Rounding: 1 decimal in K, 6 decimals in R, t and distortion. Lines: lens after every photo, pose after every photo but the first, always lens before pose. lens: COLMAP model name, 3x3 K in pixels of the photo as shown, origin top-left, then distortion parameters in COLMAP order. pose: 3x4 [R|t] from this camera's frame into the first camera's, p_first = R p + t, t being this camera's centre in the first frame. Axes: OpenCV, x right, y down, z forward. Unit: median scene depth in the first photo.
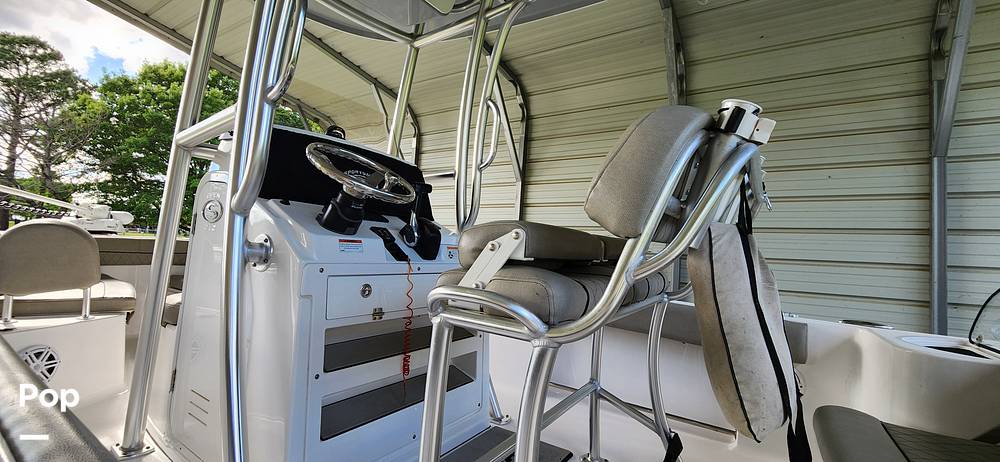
lens RADIAL K [[411.3, 0, 500.3], [0, 411.3, 235.5], [0, 0, 1]] dist [-0.002376, -0.000270]
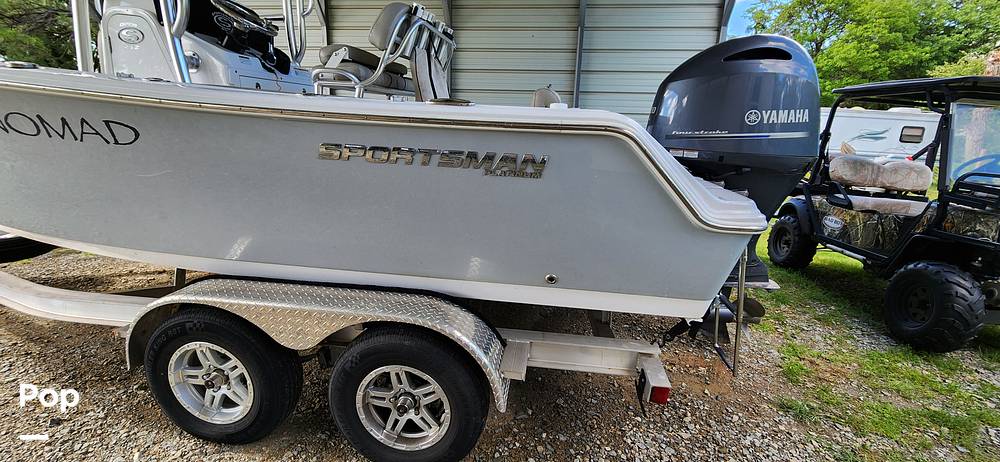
lens RADIAL K [[414.2, 0, 502.2], [0, 414.2, 238.0], [0, 0, 1]] dist [-0.001859, -0.000313]
pose [[0.904107, -0.140399, 0.403582, -0.055964], [-0.000134, 0.944387, 0.328835, 0.051587], [-0.427305, -0.297357, 0.853809, -0.405786]]
